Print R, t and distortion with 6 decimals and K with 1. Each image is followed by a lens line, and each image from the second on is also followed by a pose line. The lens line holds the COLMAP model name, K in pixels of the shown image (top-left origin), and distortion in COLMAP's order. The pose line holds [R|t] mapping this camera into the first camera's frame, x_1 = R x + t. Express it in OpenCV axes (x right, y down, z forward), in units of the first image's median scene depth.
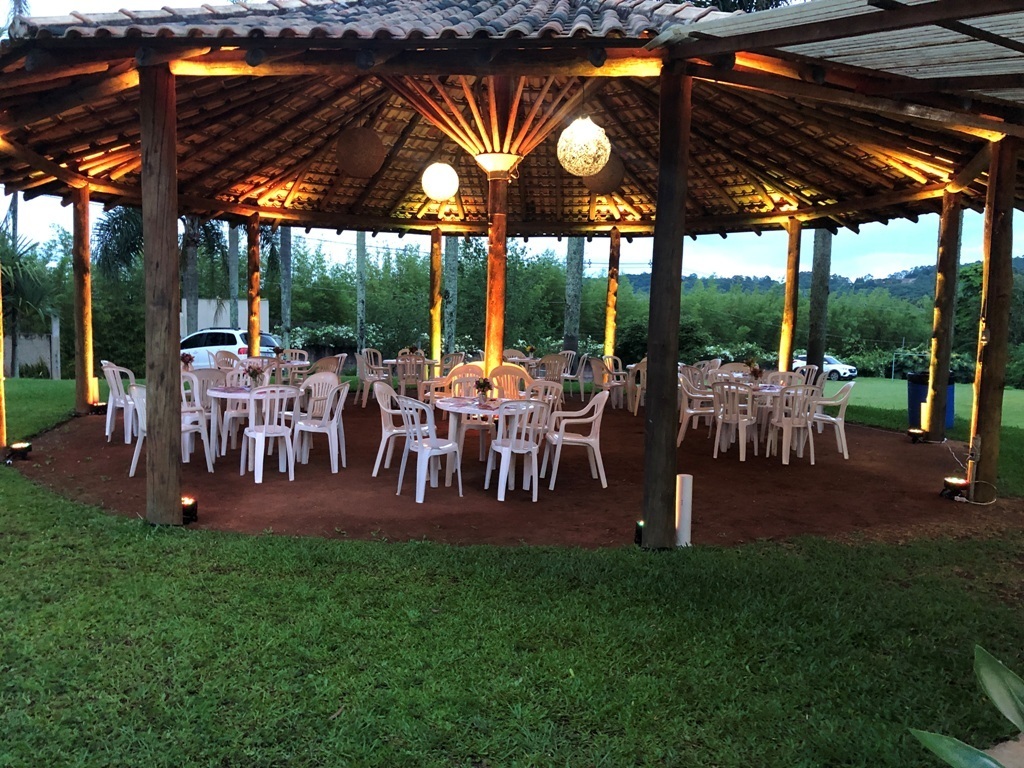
lens RADIAL K [[834.0, 0, 508.5], [0, 834.0, 402.3], [0, 0, 1]] dist [0.030522, -0.001642]
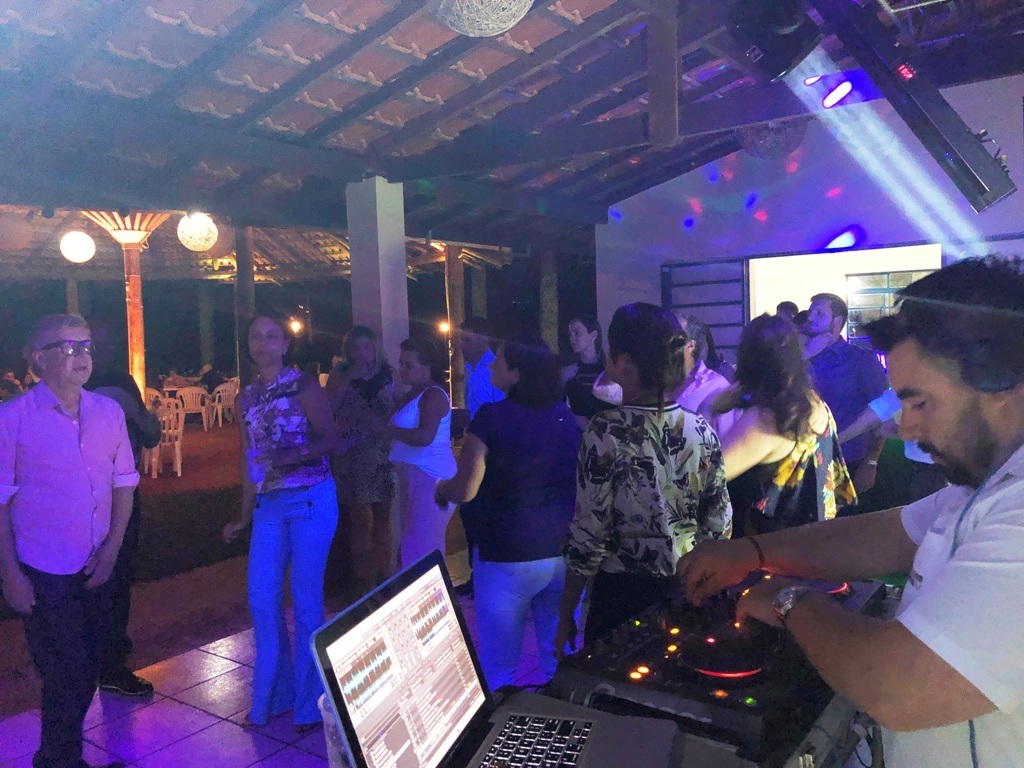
lens RADIAL K [[844.1, 0, 518.7], [0, 844.1, 383.3], [0, 0, 1]] dist [0.005323, -0.004505]
pose [[0.913076, -0.071139, 0.401535, -0.003997], [0.092564, 0.995120, -0.034184, 0.033850], [-0.397144, 0.068381, 0.915205, -0.352101]]
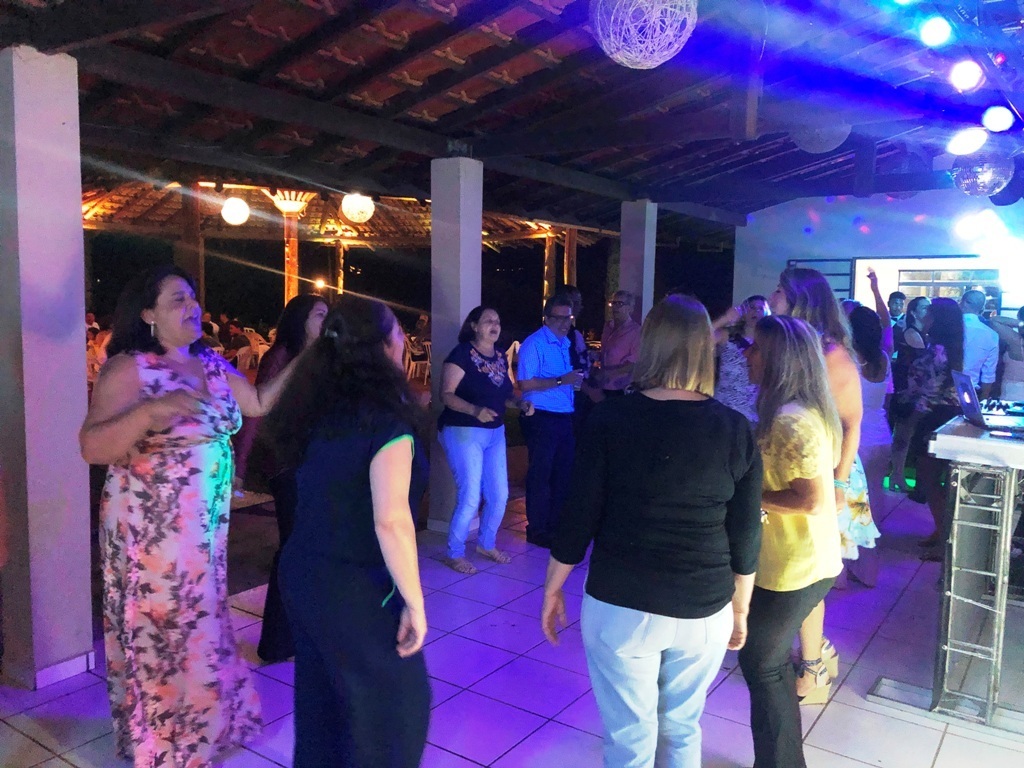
lens RADIAL K [[841.7, 0, 506.7], [0, 841.7, 381.3], [0, 0, 1]] dist [0.007144, 0.000127]
pose [[0.909553, -0.042139, 0.413445, -0.256885], [0.045317, 0.998970, 0.002122, 0.044370], [-0.413109, 0.016806, 0.910526, -0.485221]]
